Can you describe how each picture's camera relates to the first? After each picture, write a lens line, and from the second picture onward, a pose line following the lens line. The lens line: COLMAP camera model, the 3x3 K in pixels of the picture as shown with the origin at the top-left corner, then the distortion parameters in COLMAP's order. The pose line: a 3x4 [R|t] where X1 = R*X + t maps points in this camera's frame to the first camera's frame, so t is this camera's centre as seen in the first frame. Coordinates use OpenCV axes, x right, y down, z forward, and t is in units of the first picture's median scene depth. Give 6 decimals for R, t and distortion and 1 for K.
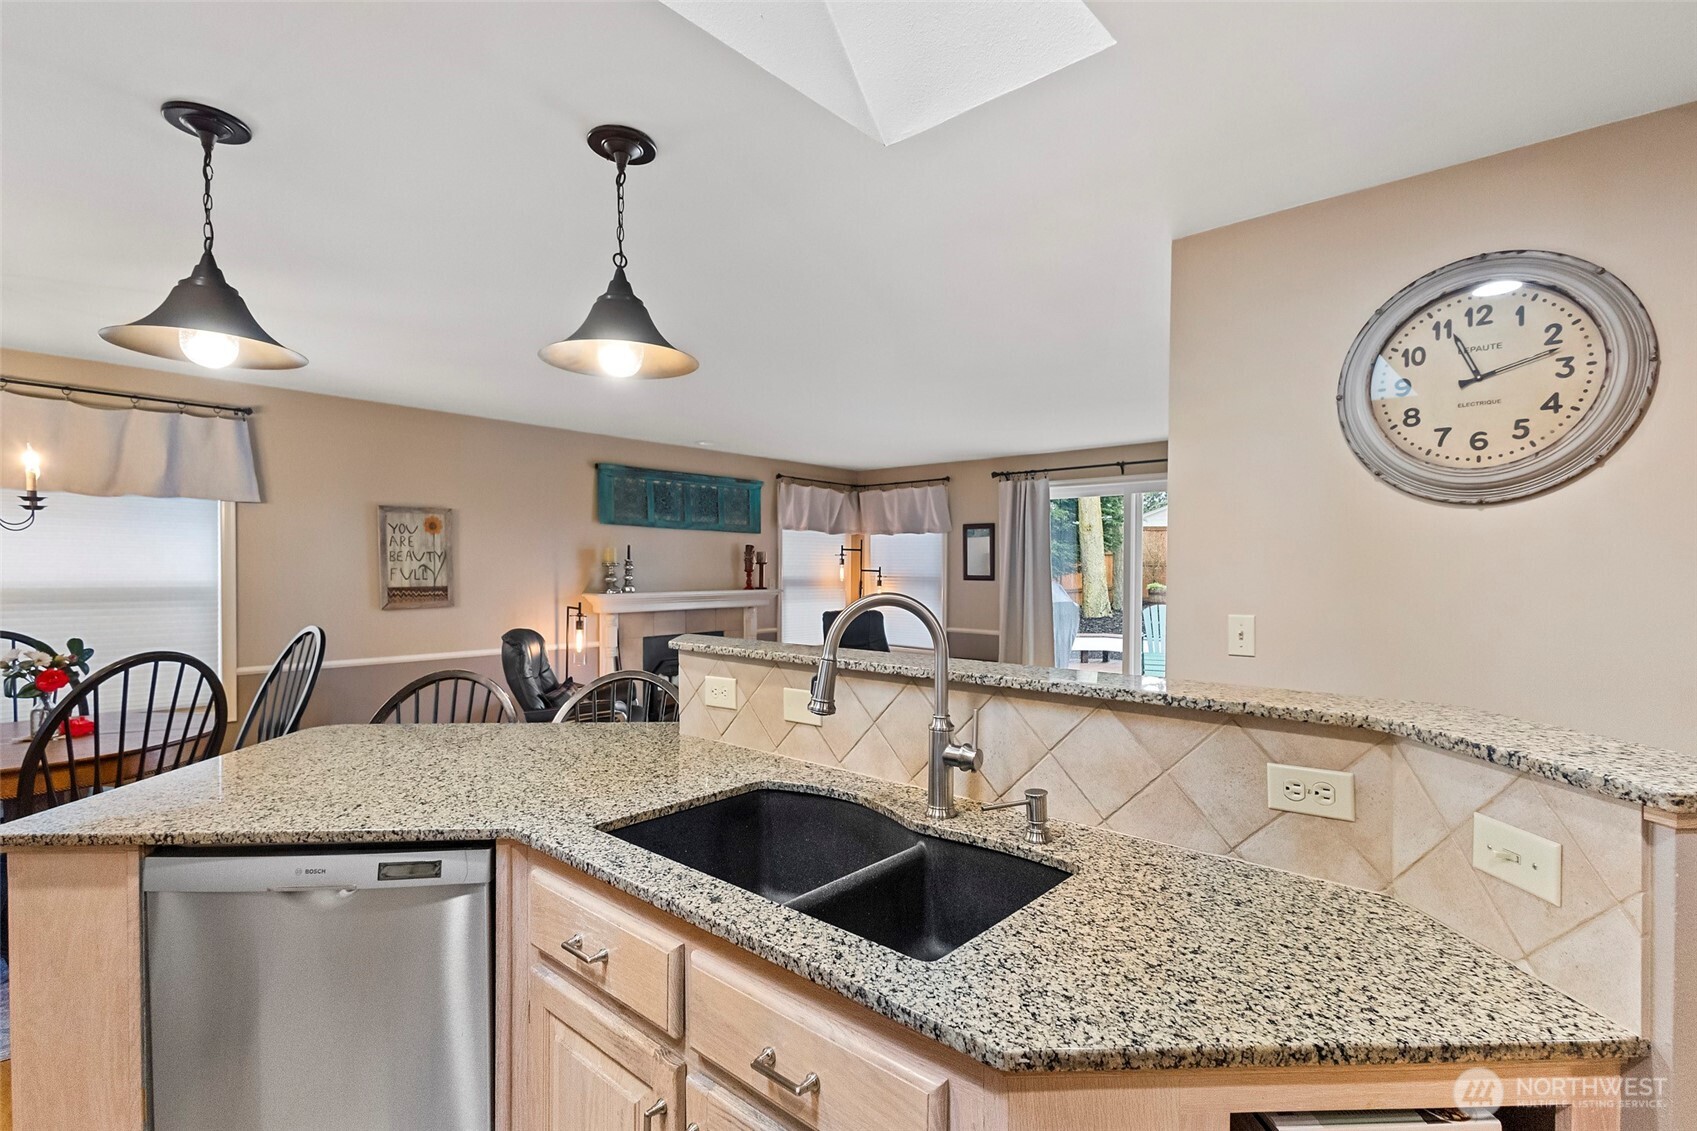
lens RADIAL K [[785.3, 0, 853.8], [0, 785.3, 573.1], [0, 0, 1]] dist [0.001871, -0.000189]
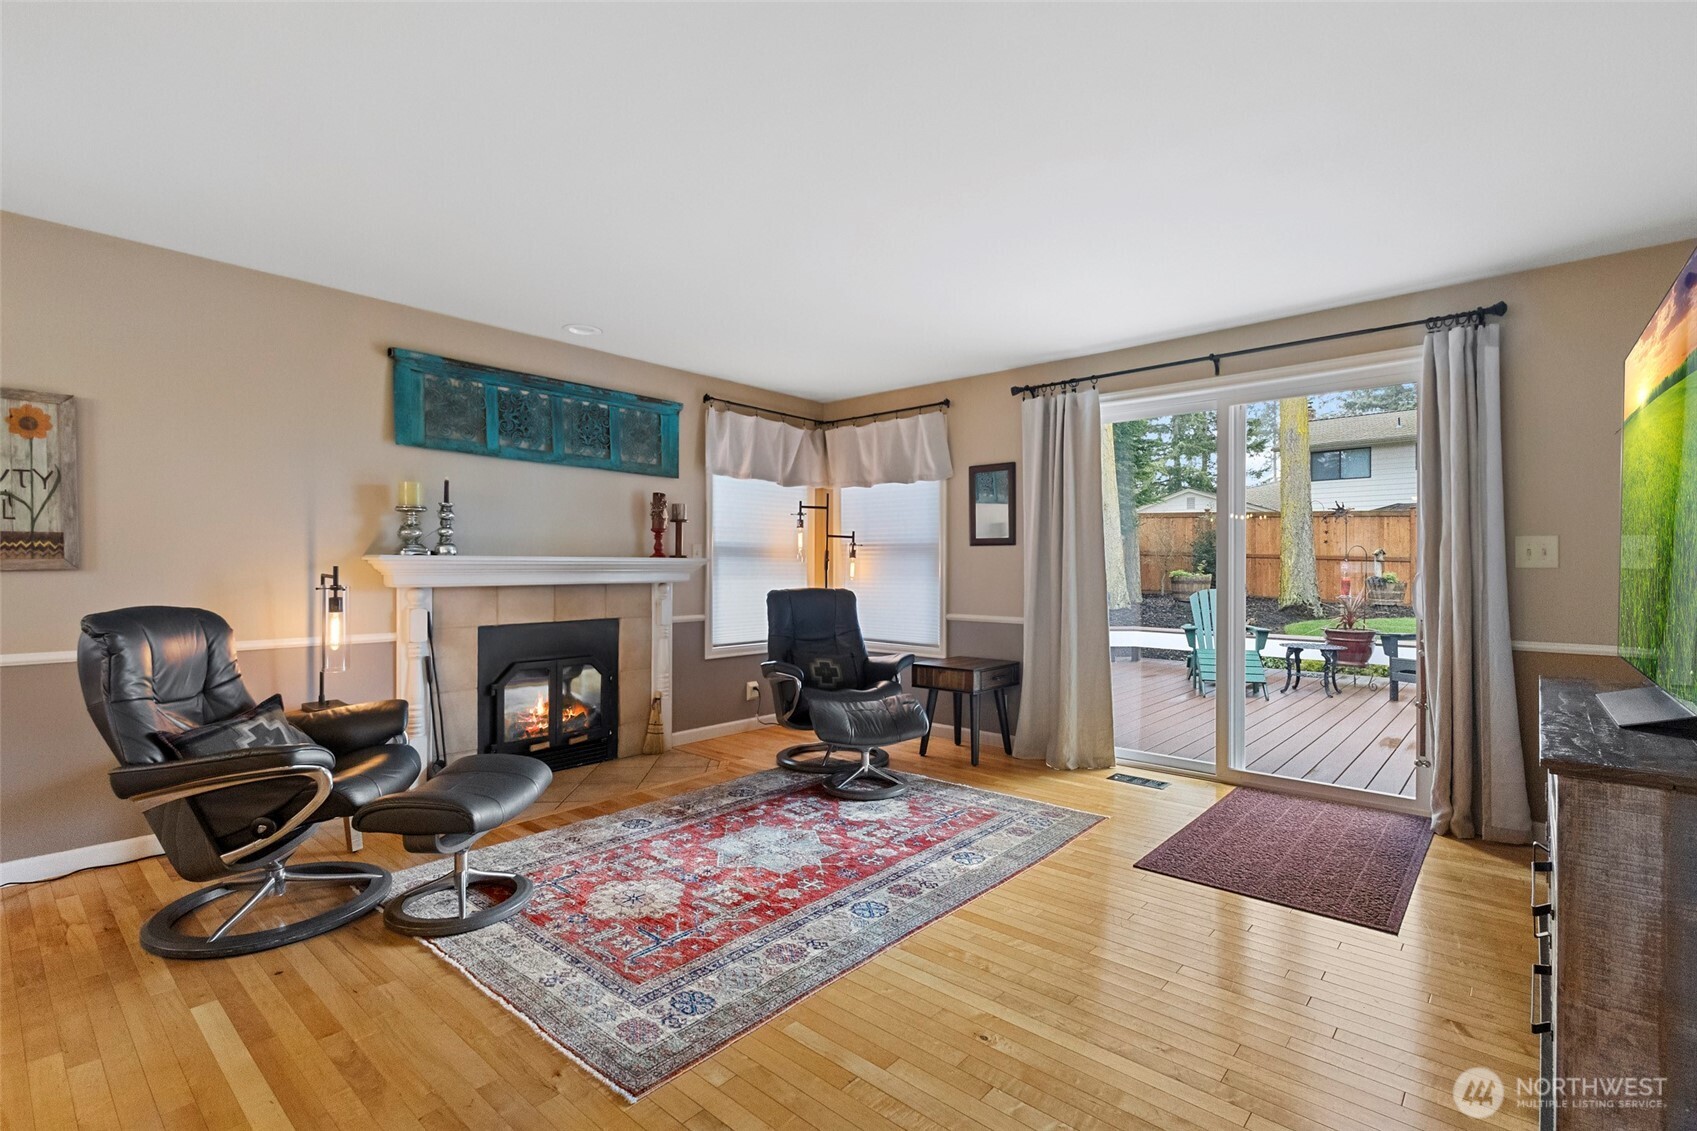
lens RADIAL K [[782.6, 0, 848.4], [0, 782.6, 563.2], [0, 0, 1]] dist [0.002981, -0.001347]
pose [[0.999996, -0.002600, 0.001269, 0.030879], [0.002612, 0.999949, -0.009742, 0.032161], [-0.001244, 0.009745, 0.999952, 0.310162]]
